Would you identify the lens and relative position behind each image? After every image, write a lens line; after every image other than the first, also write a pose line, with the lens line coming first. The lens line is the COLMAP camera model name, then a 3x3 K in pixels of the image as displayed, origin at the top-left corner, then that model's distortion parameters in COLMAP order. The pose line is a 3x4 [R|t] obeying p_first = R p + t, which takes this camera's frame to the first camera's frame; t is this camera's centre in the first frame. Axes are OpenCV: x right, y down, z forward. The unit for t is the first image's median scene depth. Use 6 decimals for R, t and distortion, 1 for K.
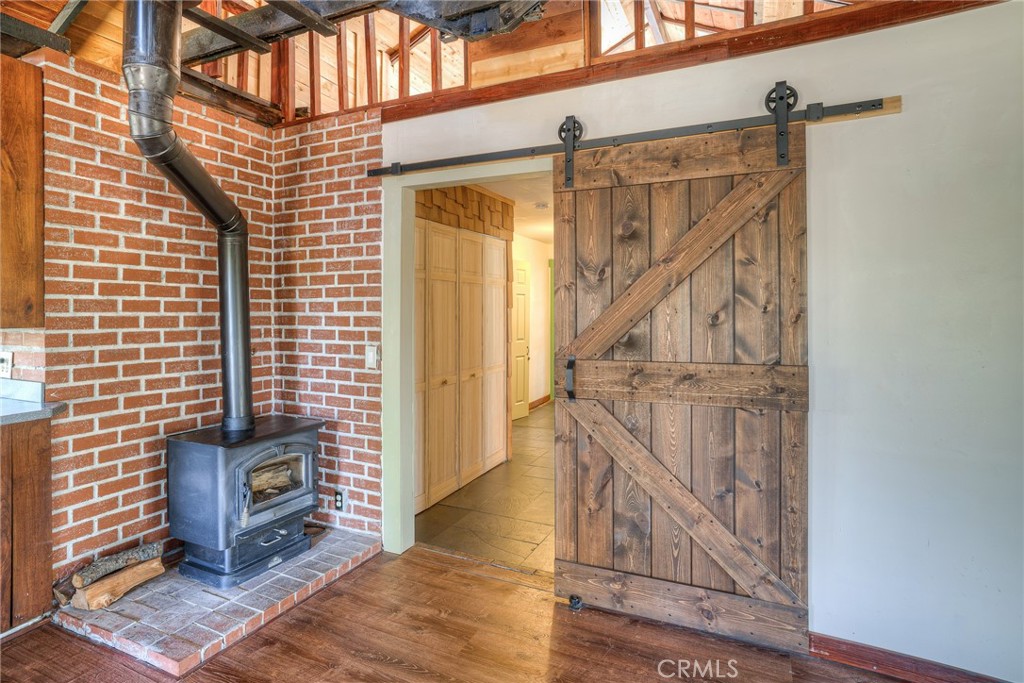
lens RADIAL K [[540.6, 0, 493.1], [0, 540.6, 315.5], [0, 0, 1]] dist [-0.033510, 0.004569]
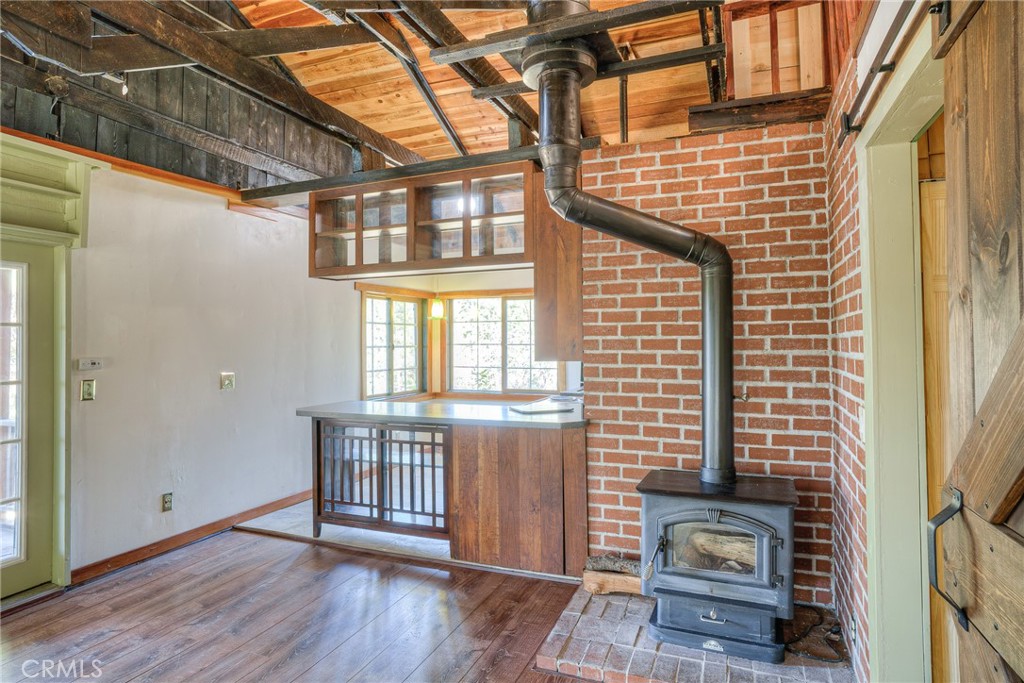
lens RADIAL K [[540.6, 0, 508.9], [0, 540.6, 337.0], [0, 0, 1]] dist [-0.033510, 0.004569]
pose [[0.094127, -0.010291, -0.995507, 0.424243], [-0.006392, 0.999920, -0.010941, -0.019687], [0.995540, 0.007393, 0.094054, 0.613772]]
